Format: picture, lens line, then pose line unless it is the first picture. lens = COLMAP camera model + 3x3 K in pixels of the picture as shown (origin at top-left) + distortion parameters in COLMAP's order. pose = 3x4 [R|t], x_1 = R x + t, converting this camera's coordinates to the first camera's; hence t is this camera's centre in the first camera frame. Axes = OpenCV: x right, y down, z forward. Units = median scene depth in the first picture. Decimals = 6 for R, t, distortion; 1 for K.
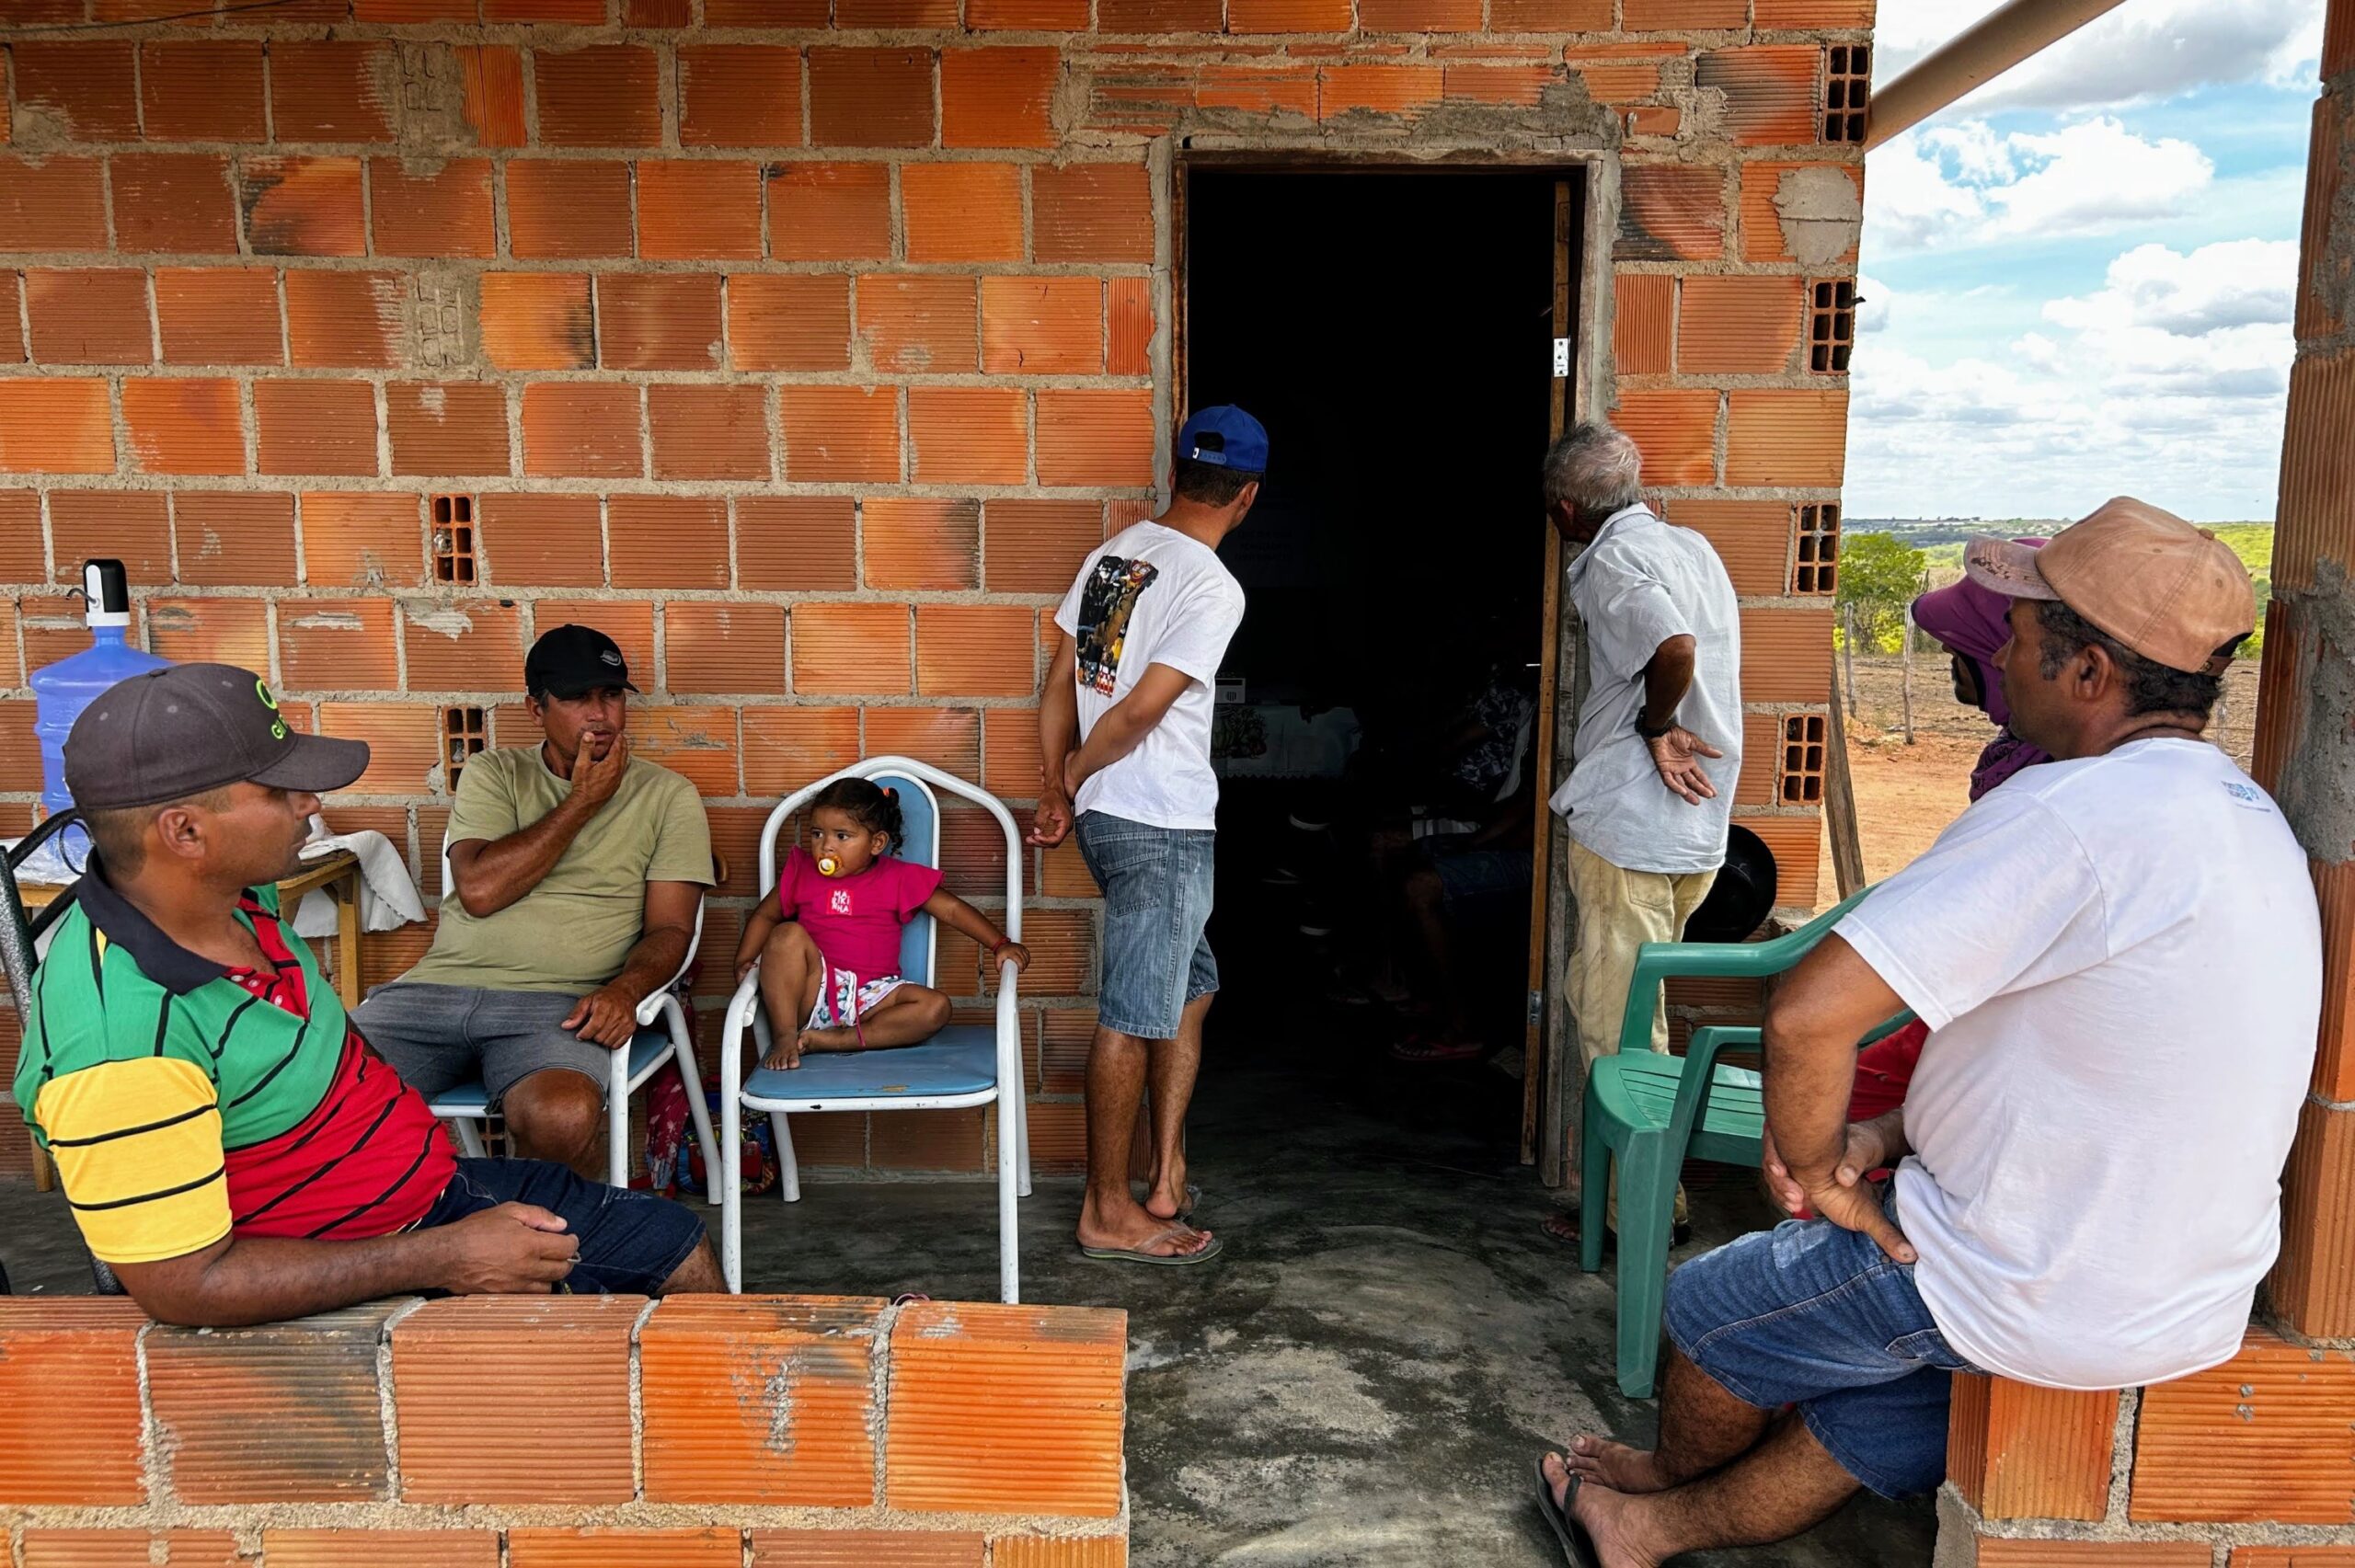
lens RADIAL K [[1651.2, 0, 1183.9], [0, 1651.2, 786.1], [0, 0, 1]] dist [-0.000233, -0.014506]
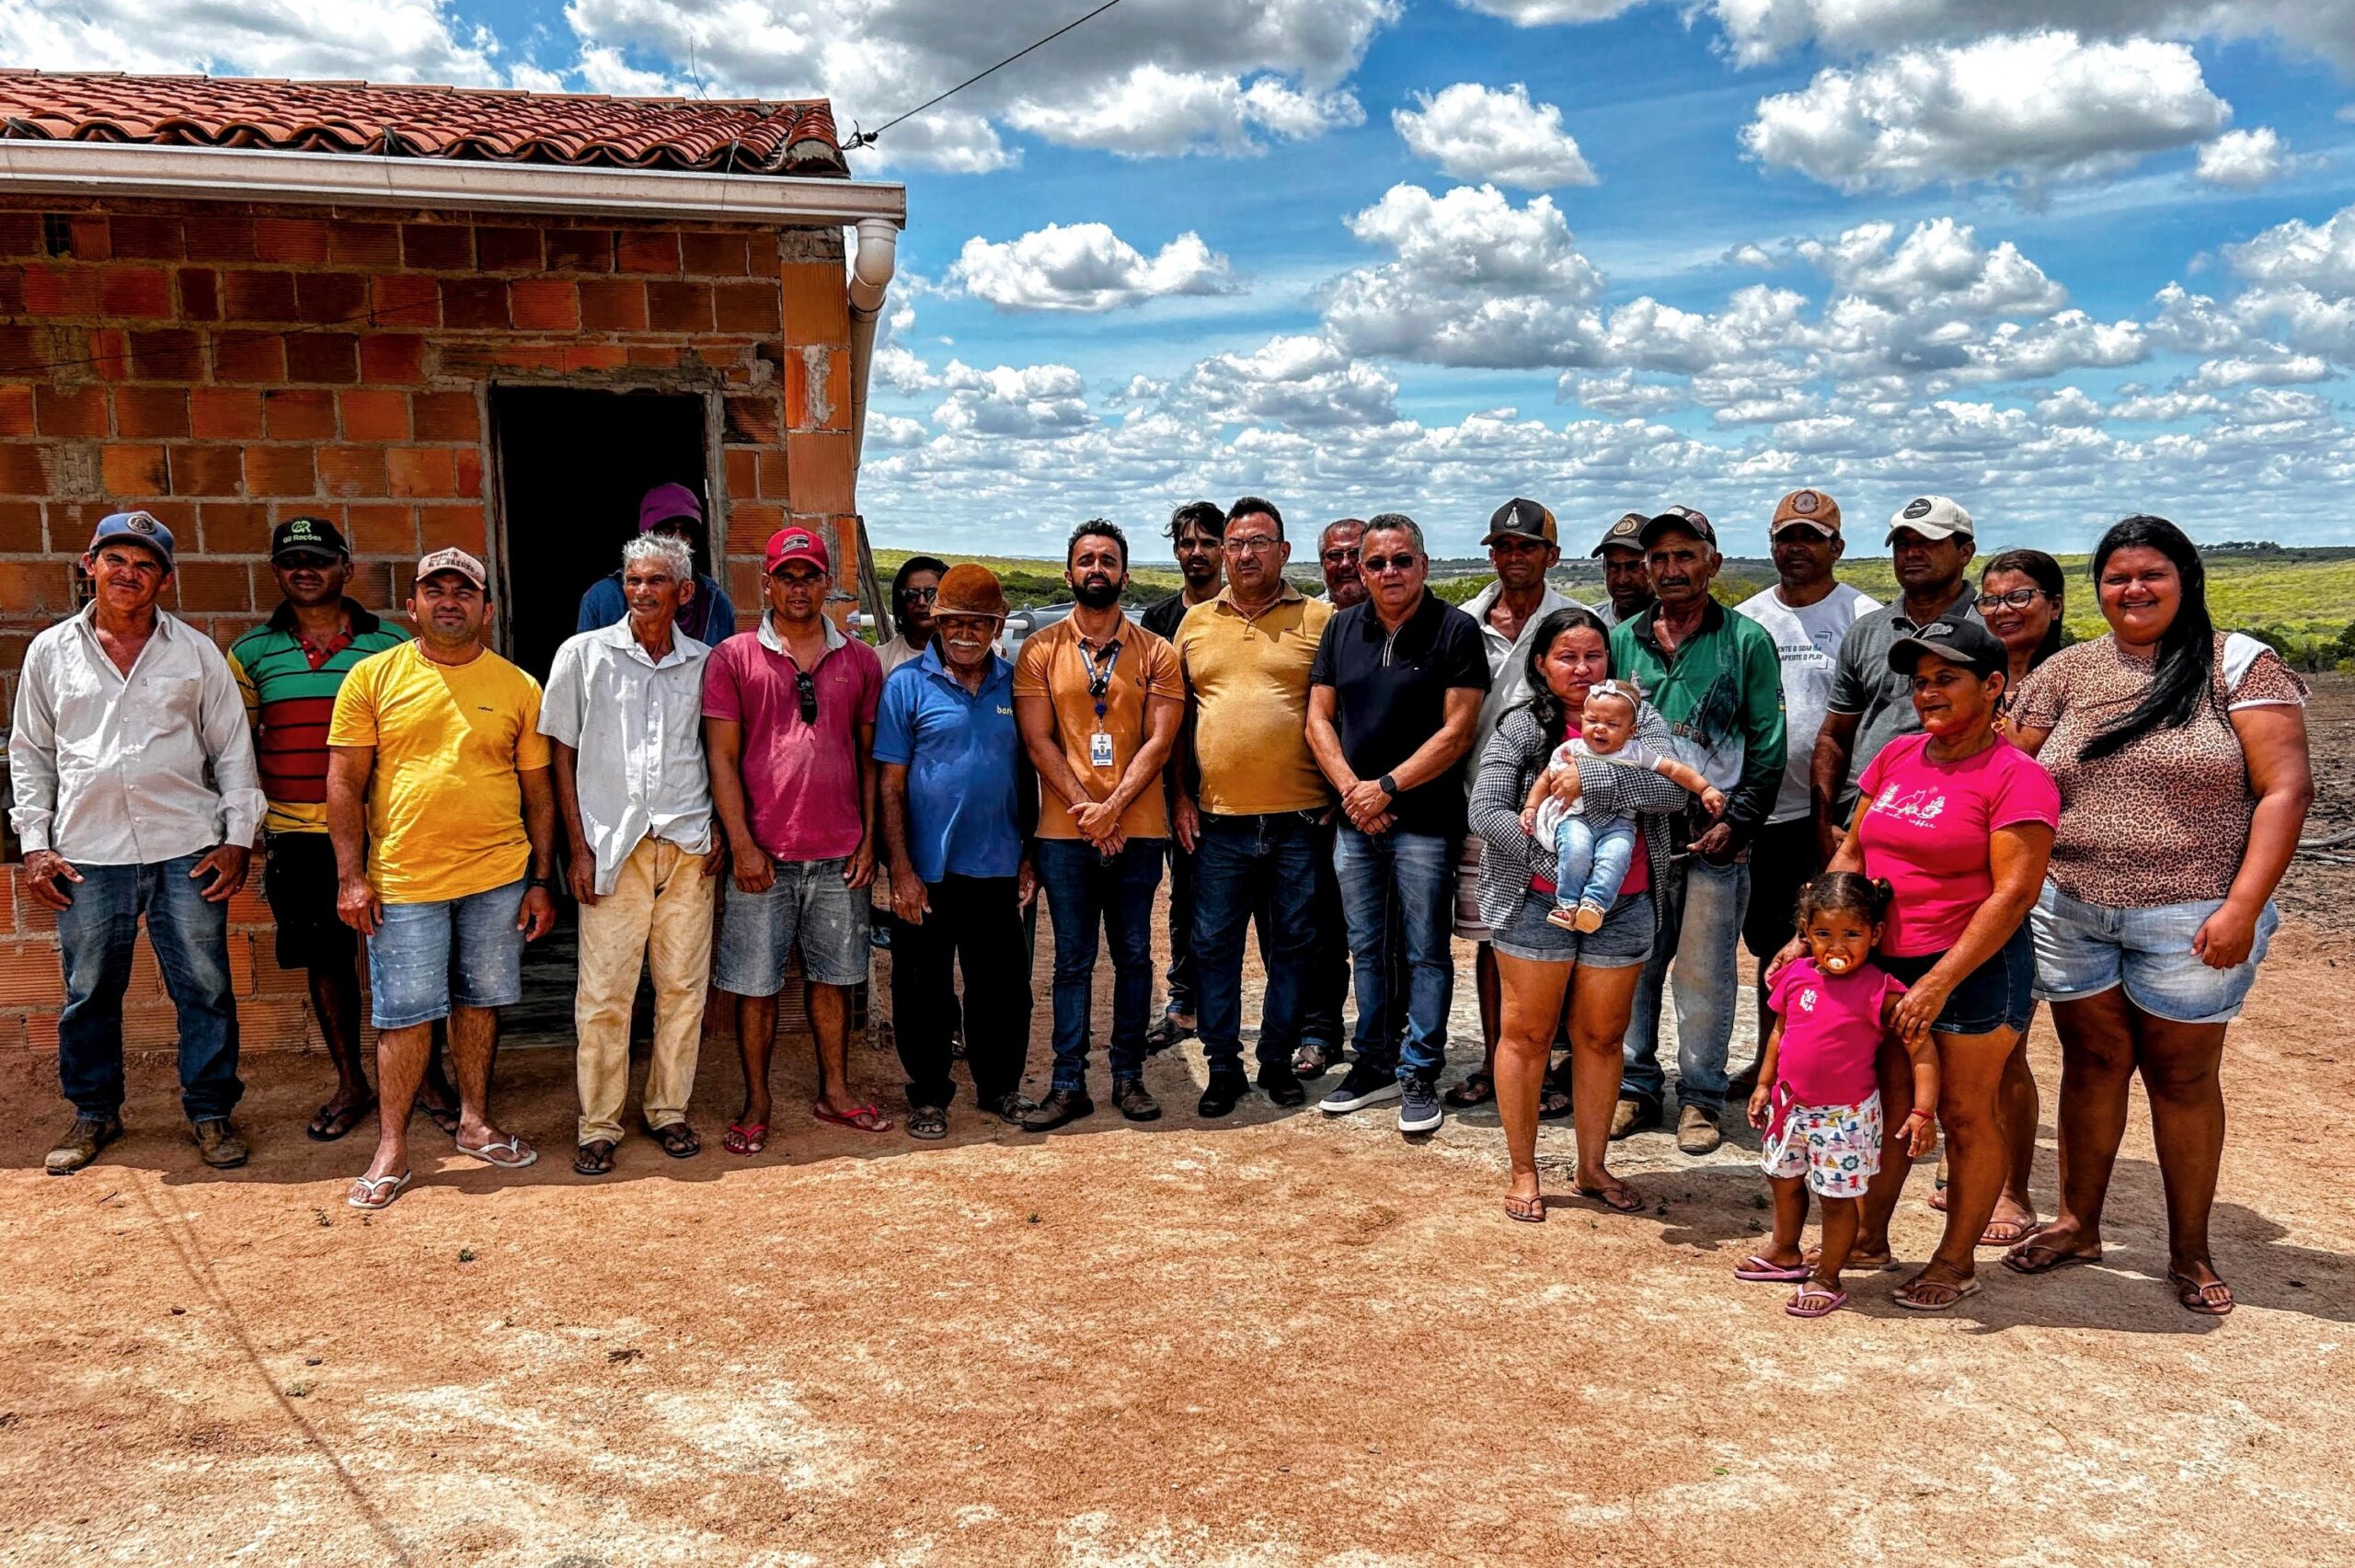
lens RADIAL K [[1651.2, 0, 1171.1], [0, 1651.2, 786.5], [0, 0, 1]] dist [-0.000233, -0.014506]
pose [[0.978181, -0.033381, 0.205055, 0.371388], [0.035584, 0.999342, -0.007060, 0.135794], [-0.204684, 0.014203, 0.978725, -1.087725]]
